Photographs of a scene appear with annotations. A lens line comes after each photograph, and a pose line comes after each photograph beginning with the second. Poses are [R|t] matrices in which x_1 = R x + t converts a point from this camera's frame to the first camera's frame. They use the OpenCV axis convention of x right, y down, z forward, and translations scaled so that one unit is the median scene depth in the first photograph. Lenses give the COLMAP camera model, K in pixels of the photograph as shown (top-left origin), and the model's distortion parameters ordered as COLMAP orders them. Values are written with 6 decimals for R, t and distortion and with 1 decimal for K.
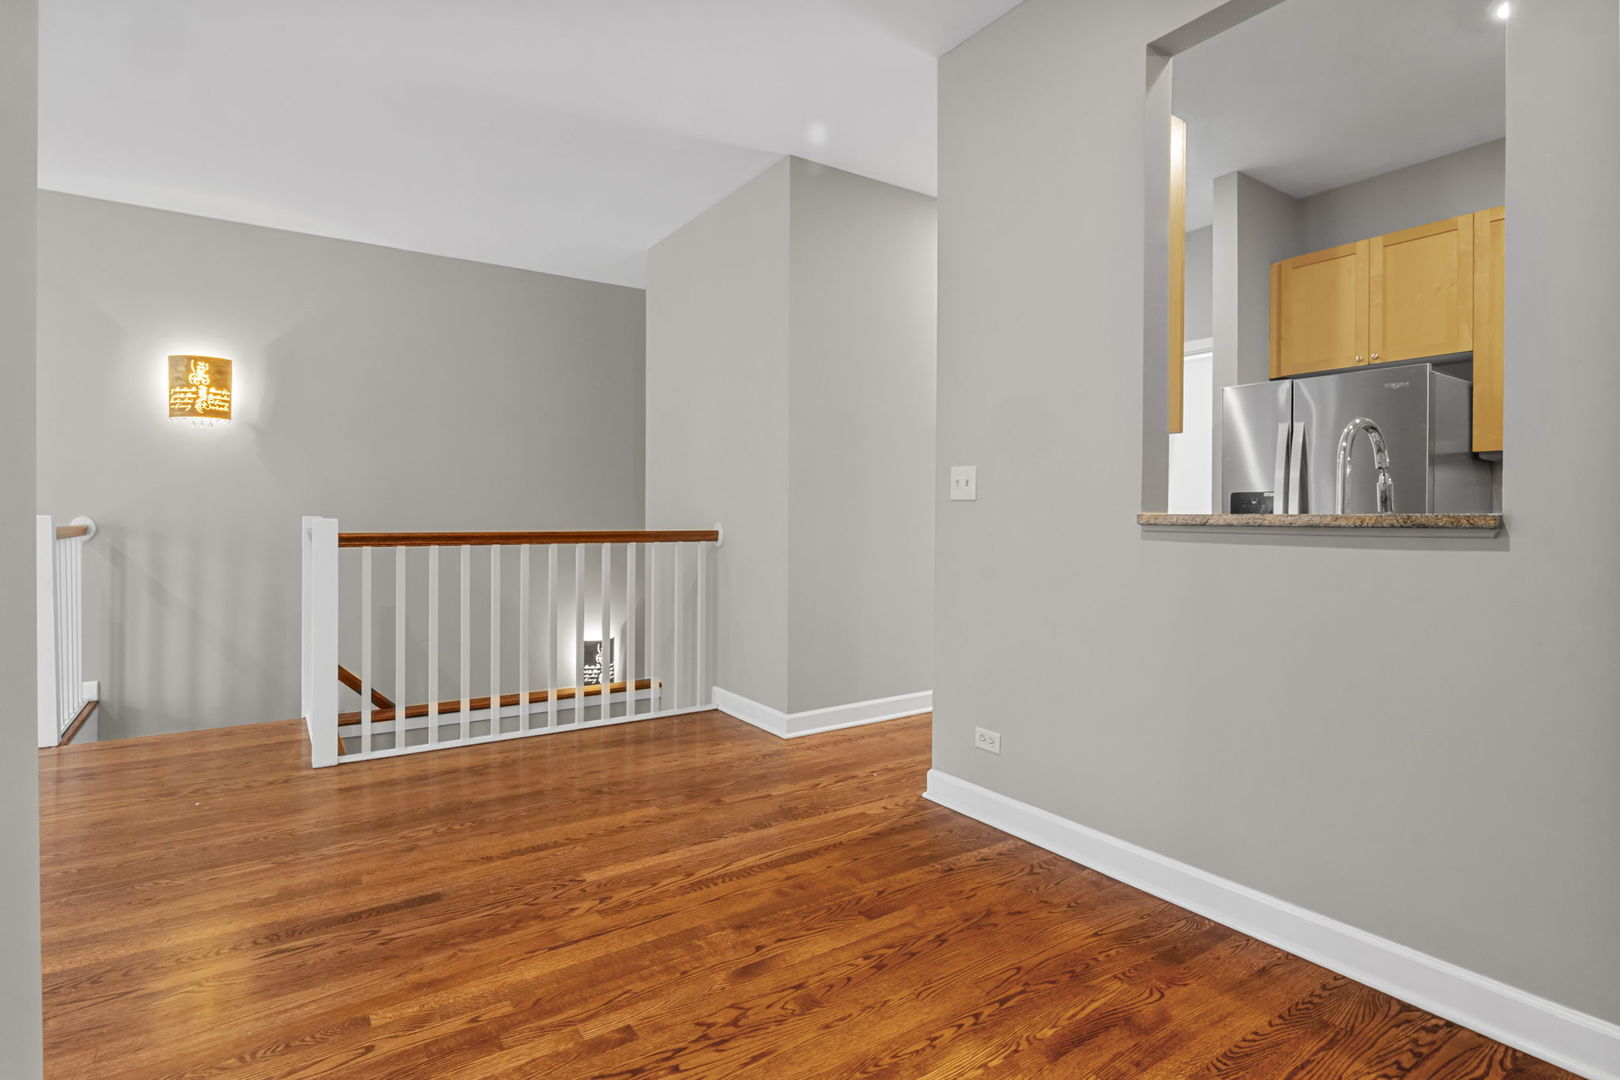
lens RADIAL K [[820.3, 0, 815.4], [0, 820.3, 528.4], [0, 0, 1]] dist [0.011234, -0.000003]
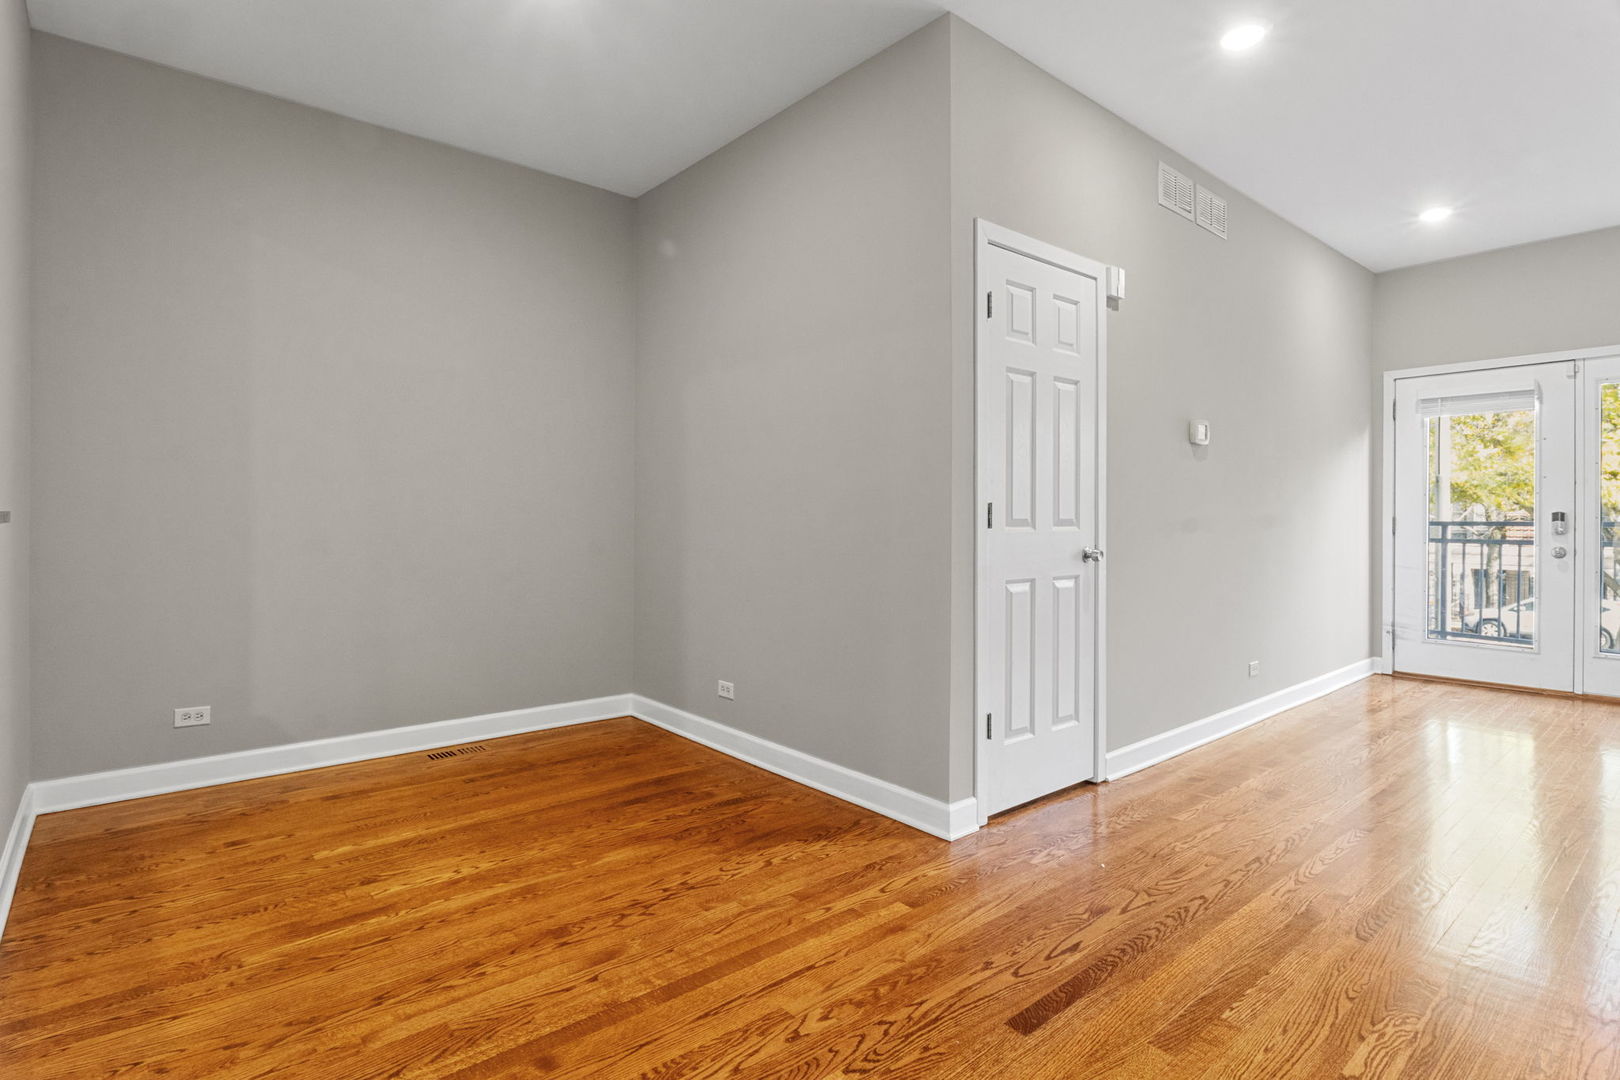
lens RADIAL K [[820.3, 0, 809.7], [0, 820.3, 505.7], [0, 0, 1]] dist [0.011234, -0.000003]
pose [[-0.994973, -0.010979, -0.099544, -0.214453], [-0.010985, 0.999940, -0.000483, -0.032193], [0.099544, 0.000613, -0.995033, 1.961960]]
